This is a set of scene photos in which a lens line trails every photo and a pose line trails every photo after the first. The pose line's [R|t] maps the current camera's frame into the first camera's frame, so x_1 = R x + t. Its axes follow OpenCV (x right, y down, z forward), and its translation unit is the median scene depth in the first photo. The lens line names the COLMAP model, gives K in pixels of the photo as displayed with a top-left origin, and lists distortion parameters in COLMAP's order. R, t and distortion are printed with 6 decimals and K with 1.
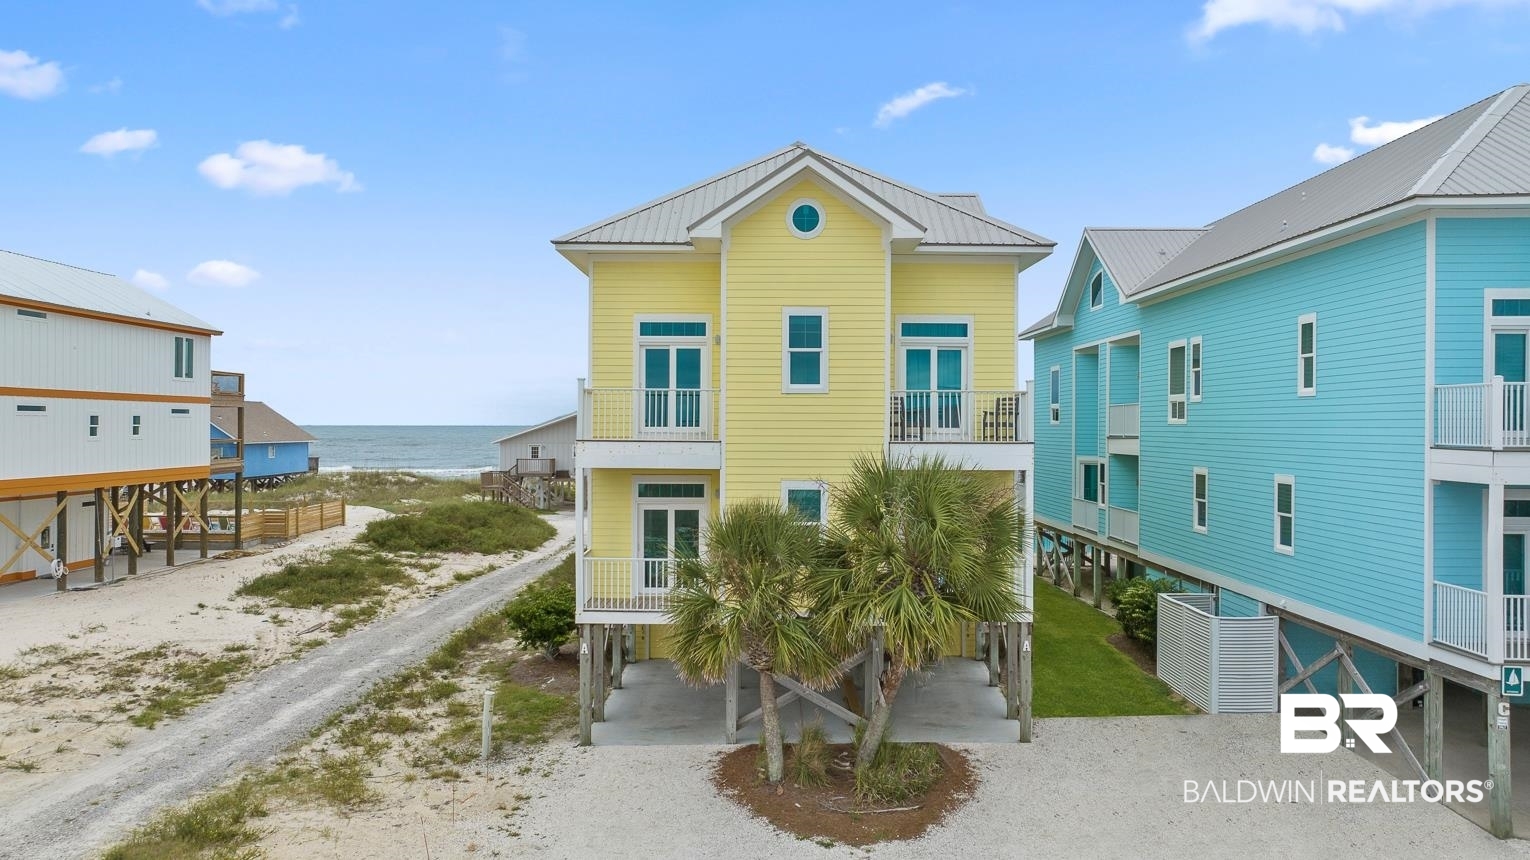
lens RADIAL K [[1079.5, 0, 762.8], [0, 1079.5, 425.6], [0, 0, 1]] dist [-0.026604, 0.026403]
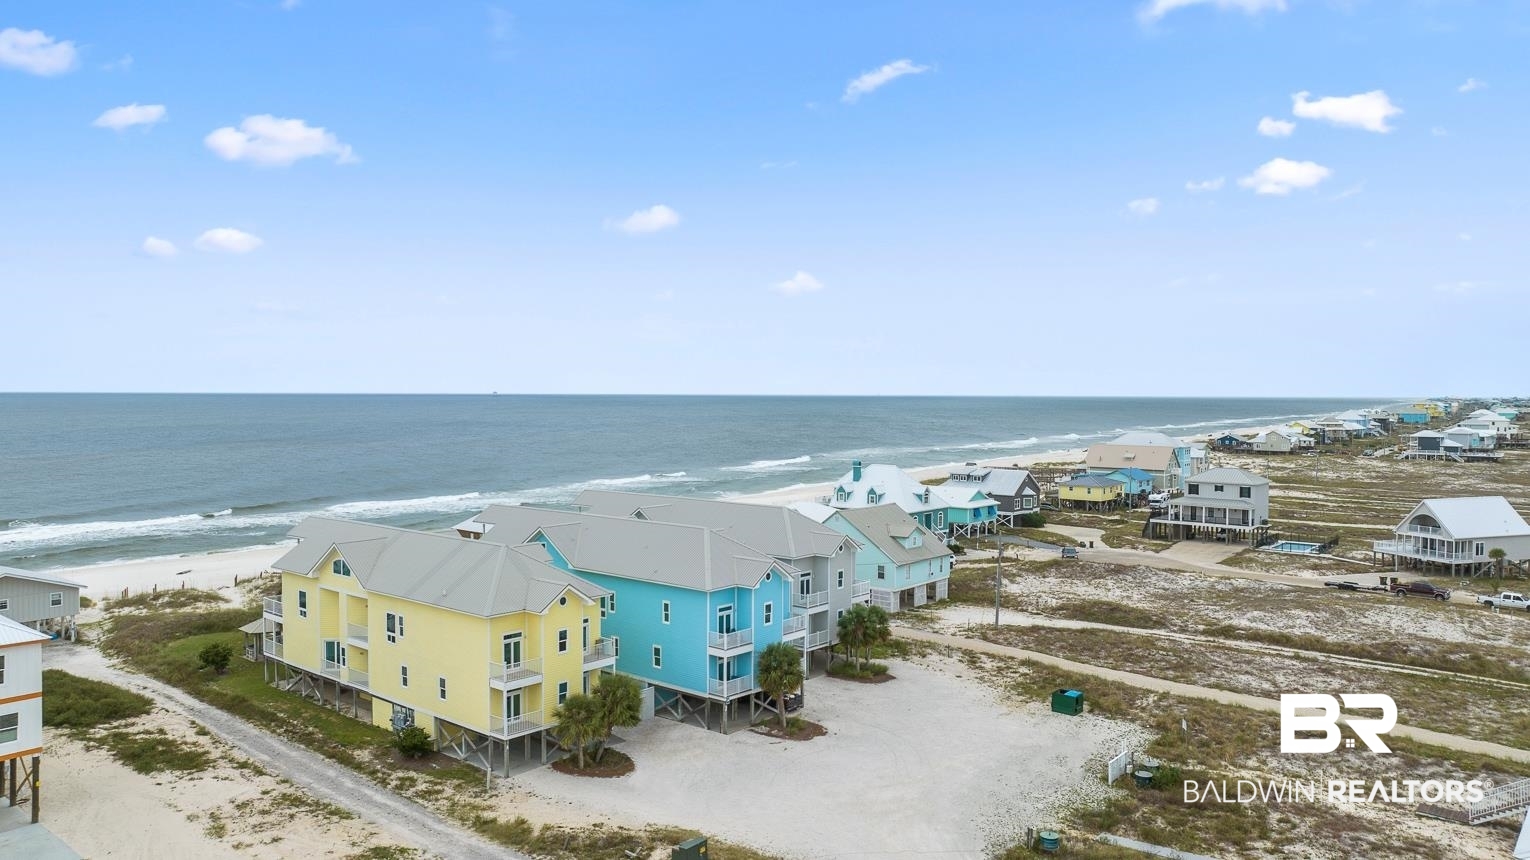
lens RADIAL K [[1079.5, 0, 763.8], [0, 1079.5, 442.3], [0, 0, 1]] dist [-0.026604, 0.026403]
pose [[0.643770, -0.037367, 0.764306, -2.048016], [-0.002104, 0.998717, 0.050600, -0.839415], [-0.765216, -0.034183, 0.642866, -1.551966]]
